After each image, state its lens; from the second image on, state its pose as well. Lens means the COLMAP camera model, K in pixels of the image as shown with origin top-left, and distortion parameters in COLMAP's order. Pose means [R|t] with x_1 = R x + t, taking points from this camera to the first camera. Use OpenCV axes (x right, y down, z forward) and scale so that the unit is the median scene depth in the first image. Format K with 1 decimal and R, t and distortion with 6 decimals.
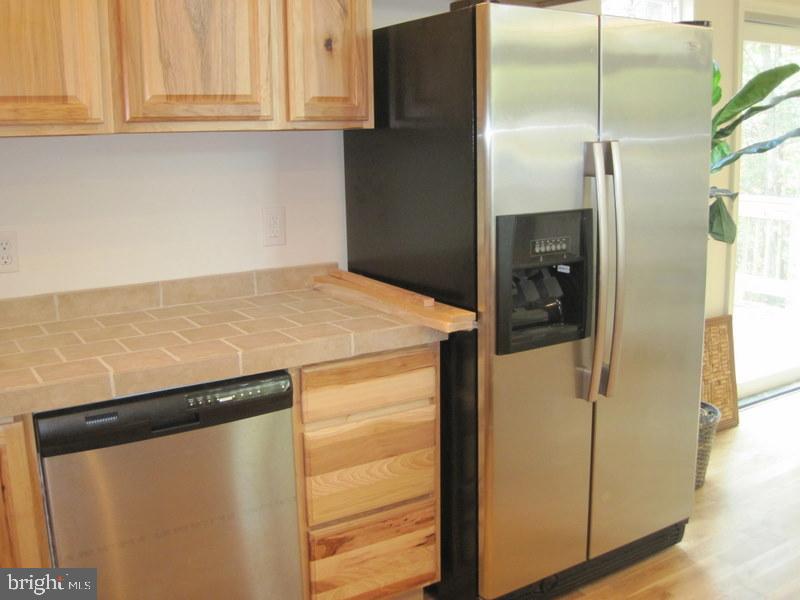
lens RADIAL K [[827.9, 0, 399.9], [0, 827.9, 299.7], [0, 0, 1]] dist [-0.149226, 0.000000]
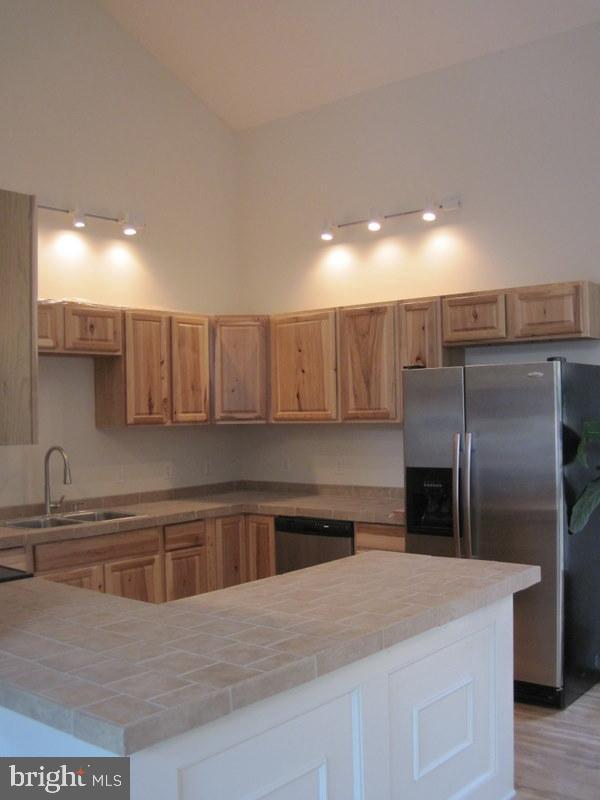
lens RADIAL K [[827.9, 0, 301.5], [0, 827.9, 397.5], [0, 0, 1]] dist [-0.149226, 0.000000]
pose [[0.315591, -0.001177, -0.948894, 2.064295], [-0.162164, 0.985221, -0.055156, -0.115544], [0.934936, 0.171283, 0.310736, 0.038982]]
